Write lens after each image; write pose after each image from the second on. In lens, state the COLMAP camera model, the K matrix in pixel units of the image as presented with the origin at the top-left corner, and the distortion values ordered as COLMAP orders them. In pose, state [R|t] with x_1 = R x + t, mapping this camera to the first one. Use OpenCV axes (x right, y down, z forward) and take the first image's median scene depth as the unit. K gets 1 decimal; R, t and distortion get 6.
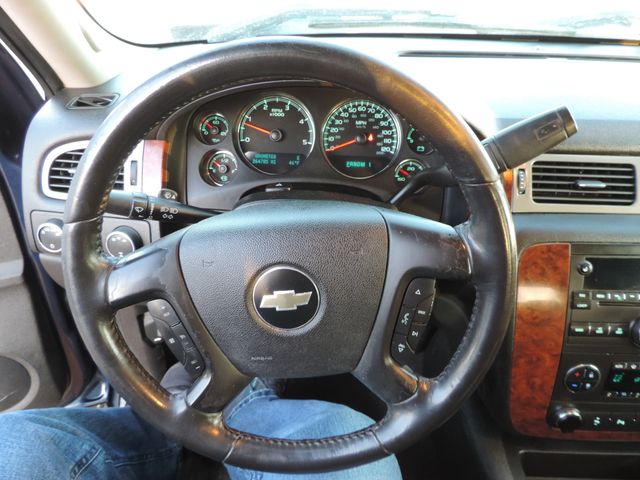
lens RADIAL K [[456.3, 0, 320.5], [0, 456.3, 244.6], [0, 0, 1]] dist [-0.041991, -0.001191]
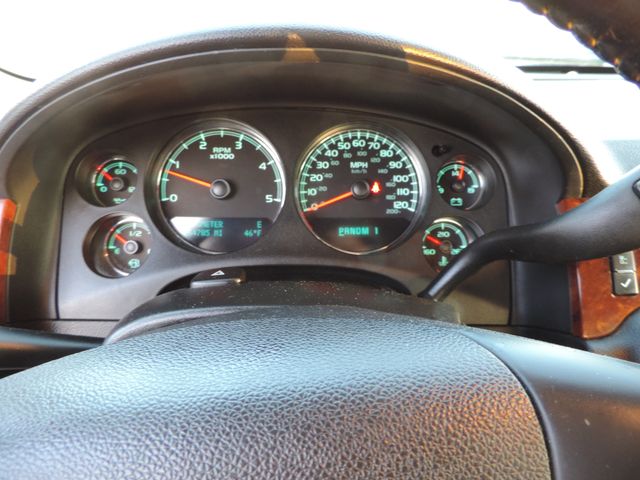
lens RADIAL K [[456.3, 0, 322.3], [0, 456.3, 239.7], [0, 0, 1]] dist [-0.041991, -0.001191]
pose [[0.996757, -0.041183, 0.069137, -0.007951], [0.052609, 0.983591, -0.172574, -0.062427], [-0.060896, 0.175652, 0.982567, 0.408922]]
